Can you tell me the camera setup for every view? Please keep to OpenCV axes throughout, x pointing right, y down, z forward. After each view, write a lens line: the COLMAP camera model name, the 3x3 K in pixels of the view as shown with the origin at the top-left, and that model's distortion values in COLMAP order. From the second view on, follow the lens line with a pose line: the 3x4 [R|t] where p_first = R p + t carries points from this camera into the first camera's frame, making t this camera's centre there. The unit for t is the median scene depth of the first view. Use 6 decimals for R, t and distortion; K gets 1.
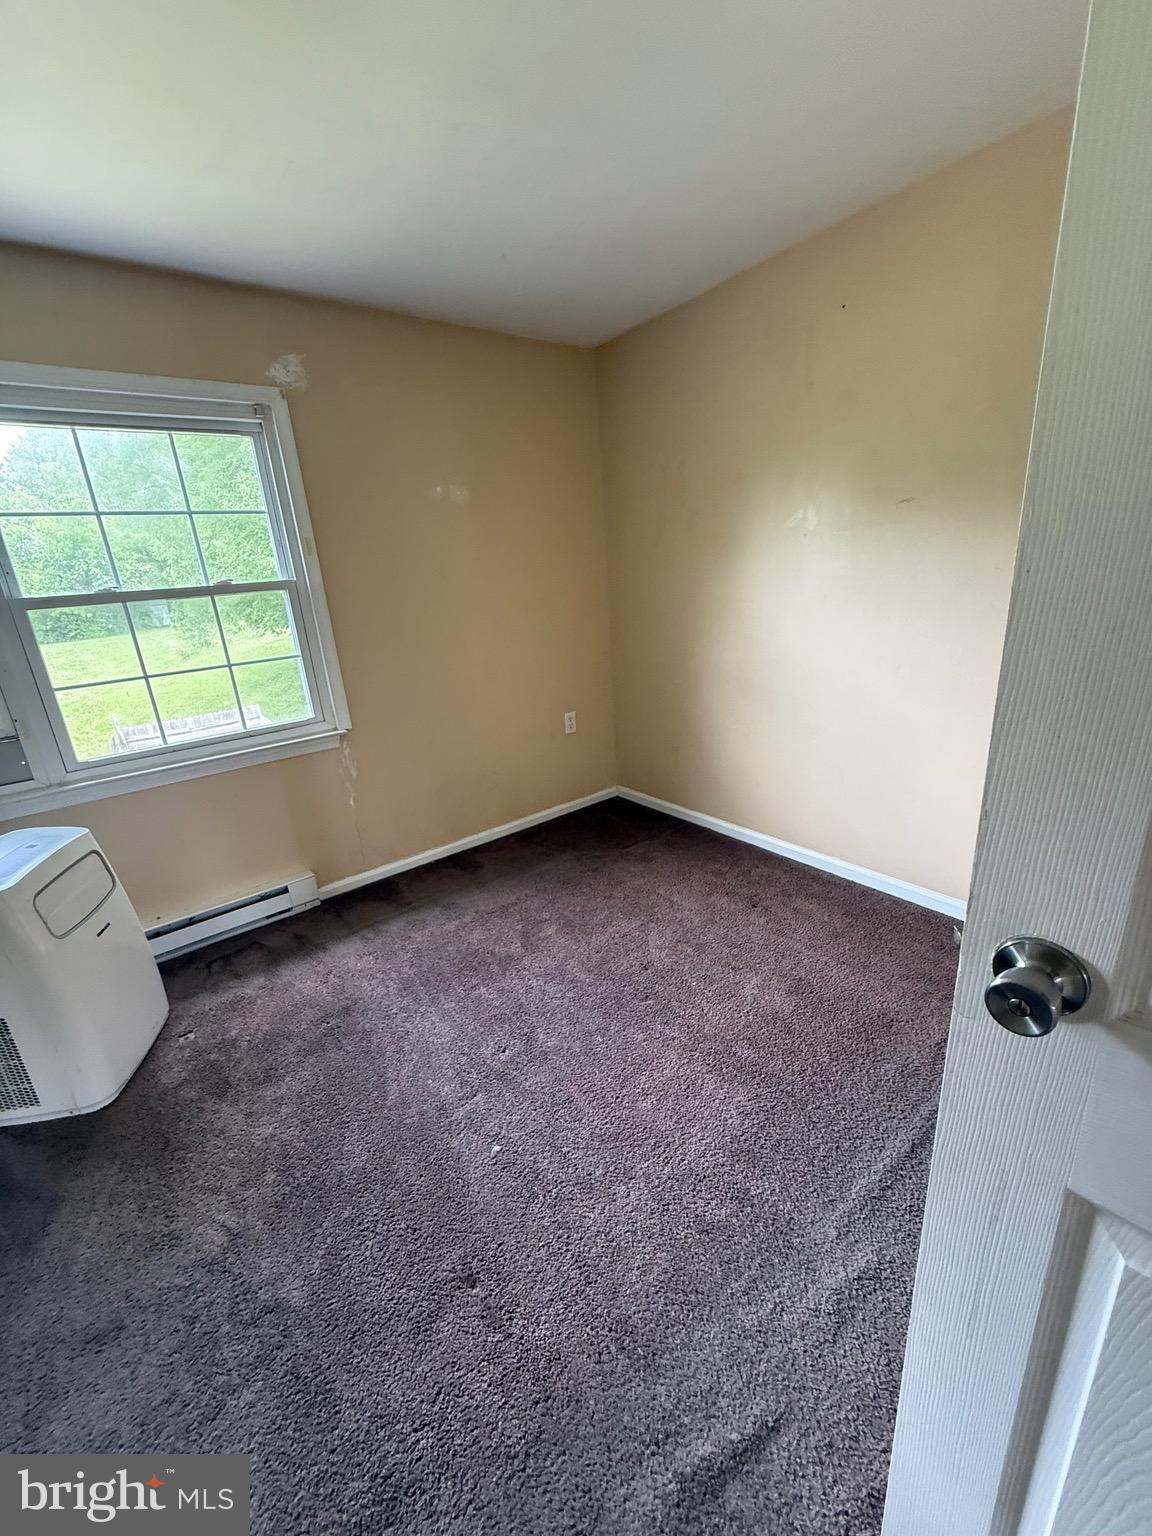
lens RADIAL K [[612.9, 0, 575.4], [0, 612.9, 763.8], [0, 0, 1]] dist [0.001208, -0.000039]
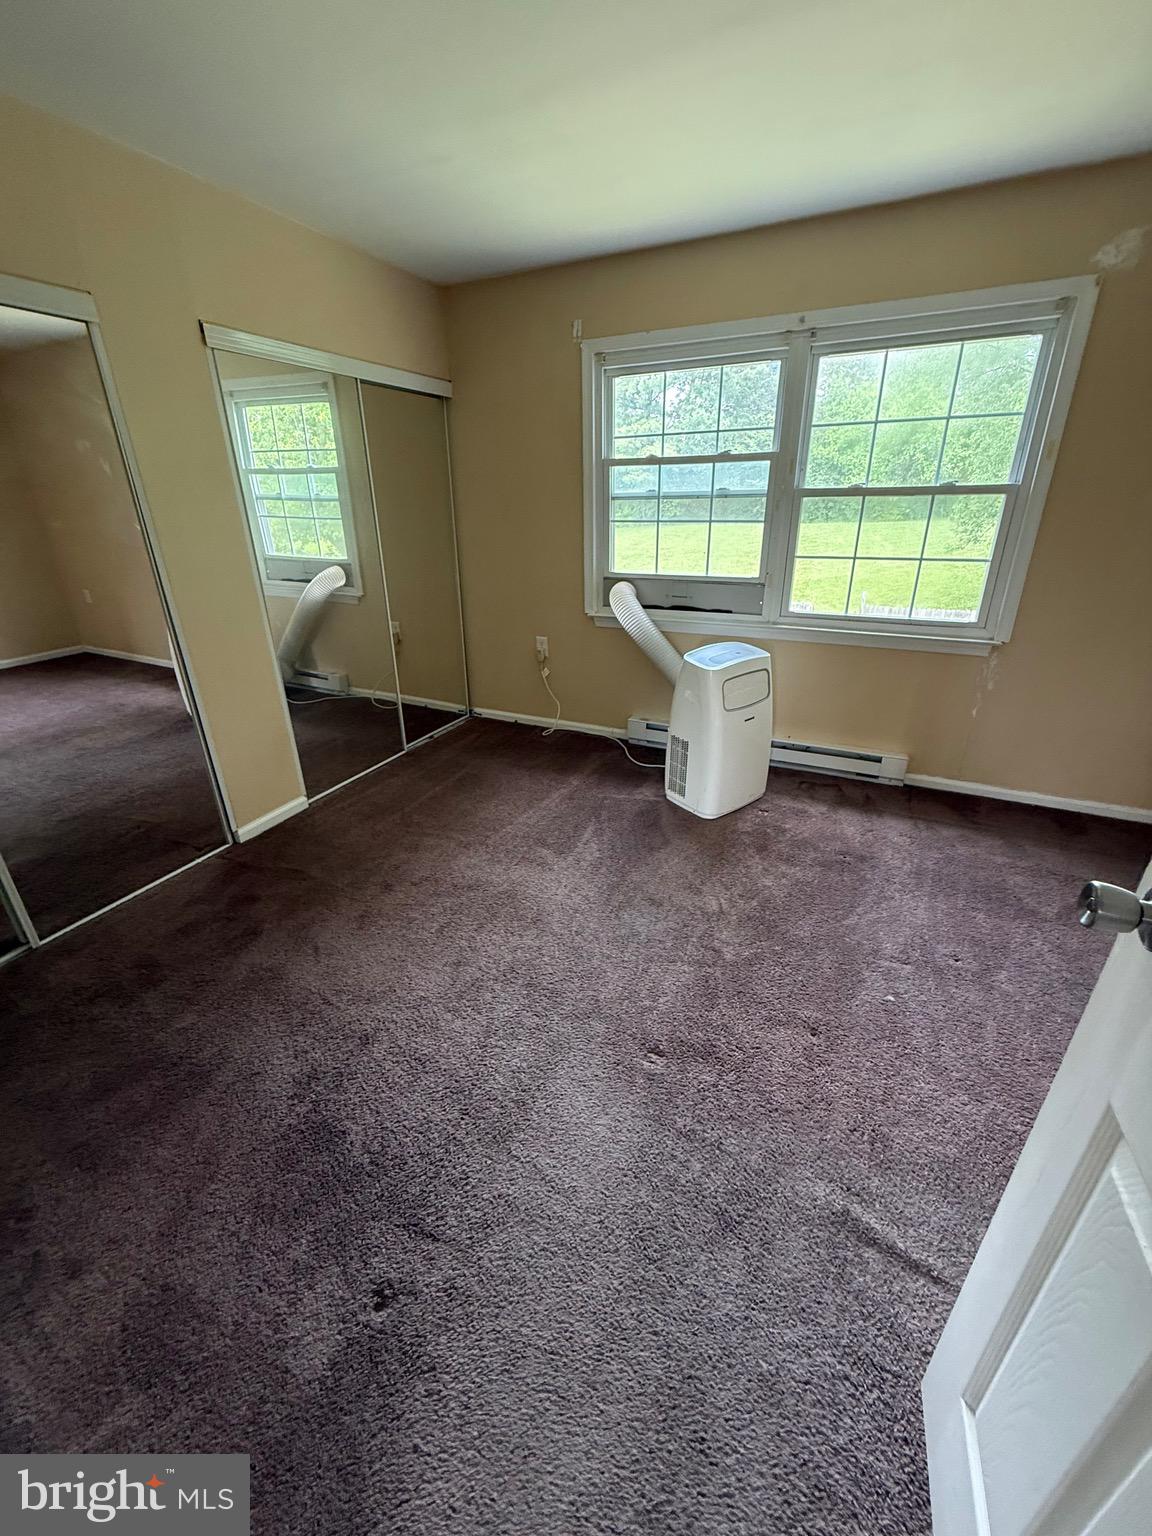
lens RADIAL K [[612.9, 0, 575.4], [0, 612.9, 763.8], [0, 0, 1]] dist [0.001208, -0.000039]
pose [[0.441892, 0.419407, -0.792987, 0.238273], [-0.287913, 0.903519, 0.317427, 0.008527], [0.849610, 0.088043, 0.520011, -0.123480]]
